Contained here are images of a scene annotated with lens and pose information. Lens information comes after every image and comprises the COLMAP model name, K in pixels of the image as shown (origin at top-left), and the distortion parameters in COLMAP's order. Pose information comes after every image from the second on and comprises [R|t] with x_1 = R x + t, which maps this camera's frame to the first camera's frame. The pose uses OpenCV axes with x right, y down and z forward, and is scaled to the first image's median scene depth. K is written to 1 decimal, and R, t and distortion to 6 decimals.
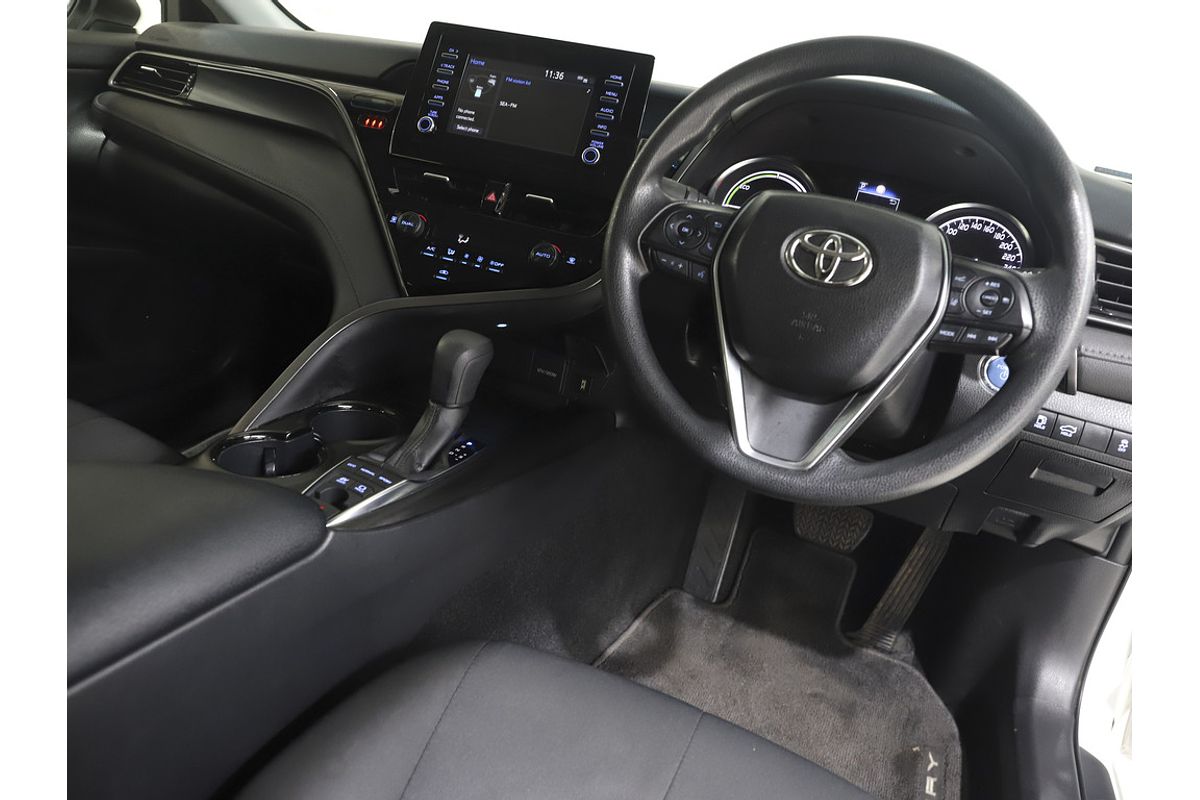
lens RADIAL K [[818.5, 0, 589.1], [0, 818.5, 395.8], [0, 0, 1]] dist [-0.085575, 0.002985]
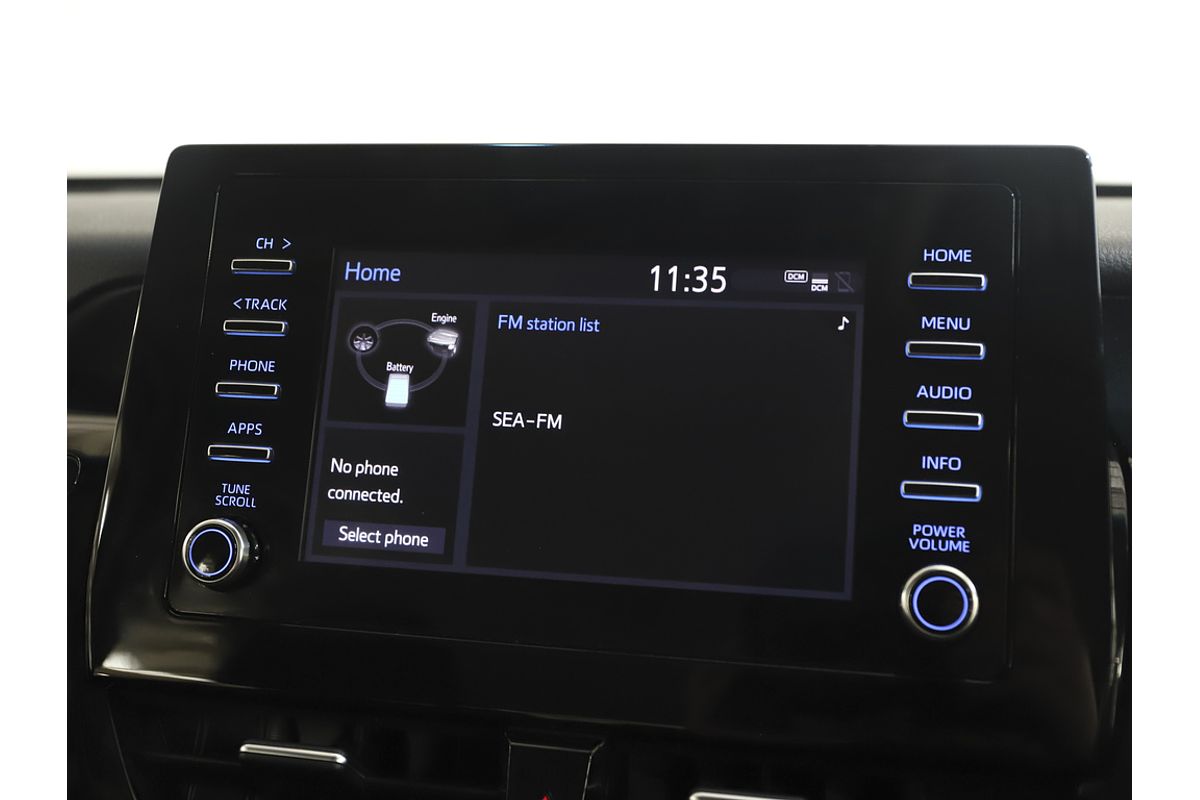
lens RADIAL K [[1306.8, 0, 604.0], [0, 1306.8, 396.7], [0, 0, 1]] dist [-0.035563, 0.000000]
pose [[0.978725, -0.186130, 0.086325, -0.110244], [0.196868, 0.970439, -0.139609, -0.304580], [-0.057788, 0.153633, 0.986437, 0.590405]]
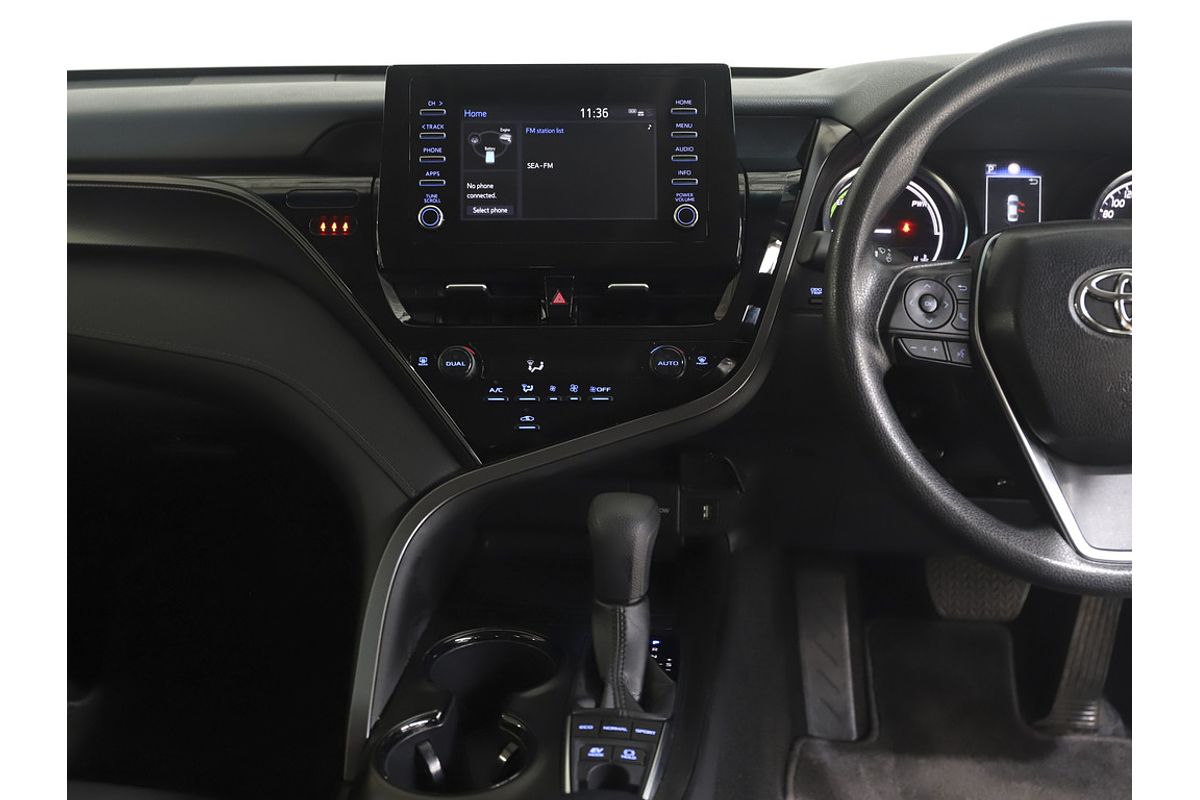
lens RADIAL K [[1246.0, 0, 598.6], [0, 1246.0, 394.9], [0, 0, 1]] dist [0.006972, 0.000000]
pose [[0.930760, -0.256823, 0.260245, -0.388317], [0.264615, 0.964340, 0.005270, -0.157603], [-0.252318, 0.063959, 0.965528, -0.058475]]
